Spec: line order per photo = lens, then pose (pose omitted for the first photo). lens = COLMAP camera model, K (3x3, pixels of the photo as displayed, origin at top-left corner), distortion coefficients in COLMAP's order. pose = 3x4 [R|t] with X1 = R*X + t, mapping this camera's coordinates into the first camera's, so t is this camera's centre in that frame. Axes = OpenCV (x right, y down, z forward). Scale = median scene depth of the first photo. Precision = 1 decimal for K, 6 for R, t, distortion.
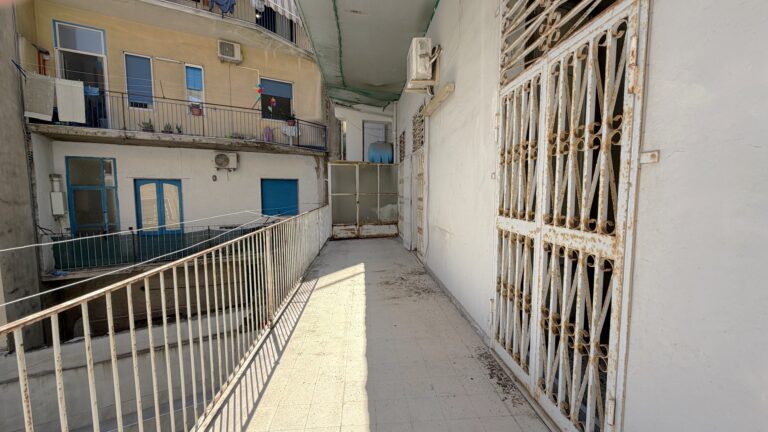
lens RADIAL K [[306.5, 0, 382.3], [0, 306.5, 216.4], [0, 0, 1]] dist [0.001703, 0.000194]
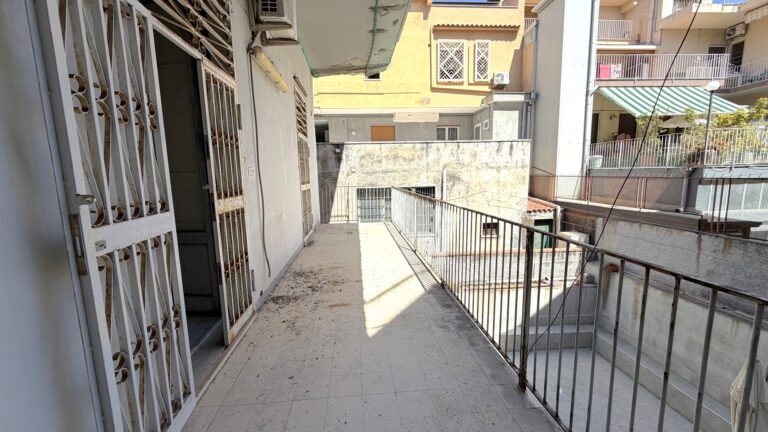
lens RADIAL K [[306.5, 0, 382.3], [0, 306.5, 216.4], [0, 0, 1]] dist [0.001703, 0.000194]
pose [[-0.999570, 0.022655, -0.018591, -0.133399], [0.017995, 0.975146, 0.220833, -0.192278], [0.023132, 0.220404, -0.975134, 2.370809]]
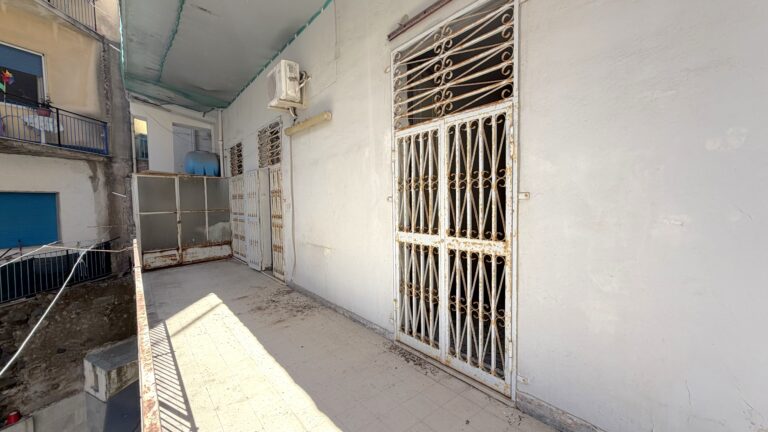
lens RADIAL K [[306.5, 0, 382.3], [0, 306.5, 216.4], [0, 0, 1]] dist [0.001703, 0.000194]
pose [[0.815561, -0.039184, 0.577342, -0.276796], [0.061001, 0.997967, -0.018439, -0.030627], [-0.575446, 0.050257, 0.816294, 0.010266]]
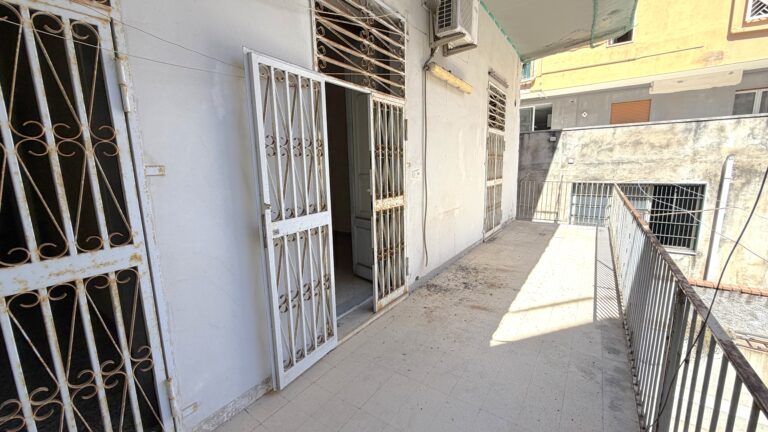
lens RADIAL K [[306.5, 0, 382.3], [0, 306.5, 216.4], [0, 0, 1]] dist [0.001703, 0.000194]
pose [[-0.781019, -0.088538, 0.618200, -0.332744], [0.072724, 0.970270, 0.230839, -0.238465], [-0.620259, 0.225247, -0.751360, 2.350346]]
